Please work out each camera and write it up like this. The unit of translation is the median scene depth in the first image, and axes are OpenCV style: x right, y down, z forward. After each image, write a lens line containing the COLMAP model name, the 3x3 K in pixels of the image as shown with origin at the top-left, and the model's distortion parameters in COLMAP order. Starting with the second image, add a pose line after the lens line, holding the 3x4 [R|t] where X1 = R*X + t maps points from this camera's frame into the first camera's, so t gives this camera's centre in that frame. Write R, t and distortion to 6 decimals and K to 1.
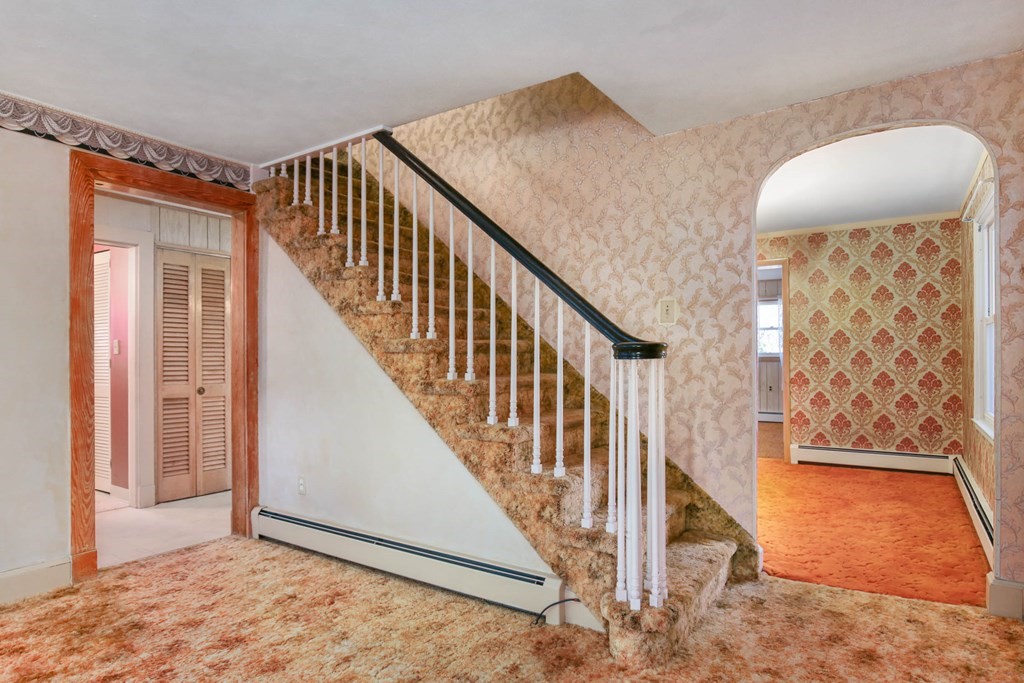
lens RADIAL K [[594.3, 0, 512.2], [0, 594.3, 347.5], [0, 0, 1]] dist [-0.009476, -0.001711]
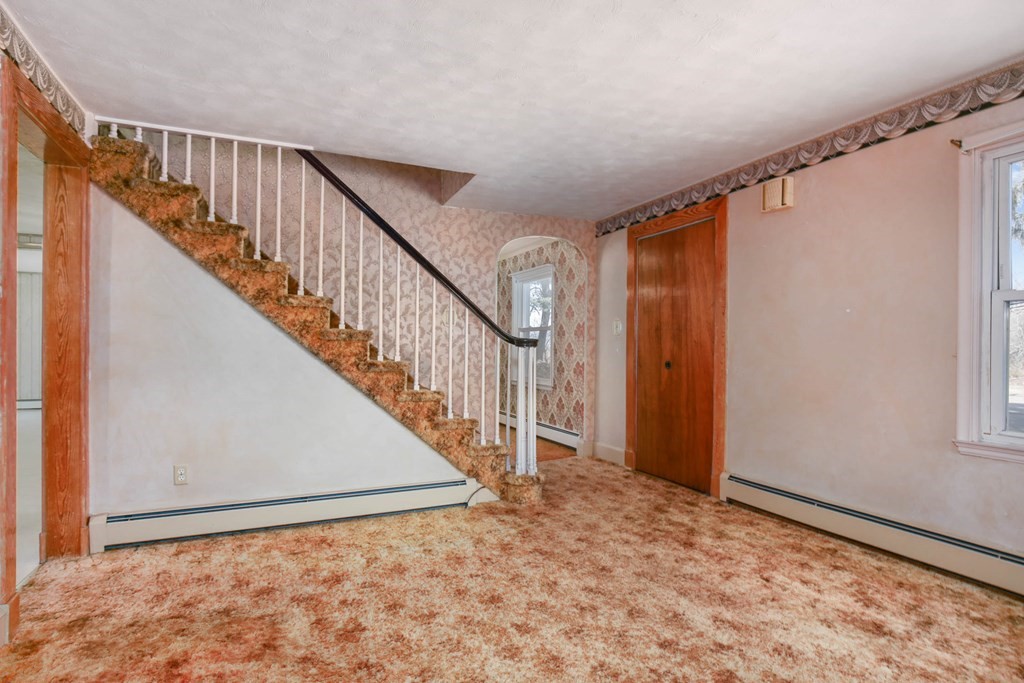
lens RADIAL K [[546.7, 0, 512.0], [0, 546.7, 341.5], [0, 0, 1]] dist [-0.002234, -0.000406]
pose [[0.514585, 0.016970, 0.857271, -1.104522], [-0.017627, 0.999802, -0.009210, 0.018021], [-0.857258, -0.010372, 0.514782, 0.112804]]
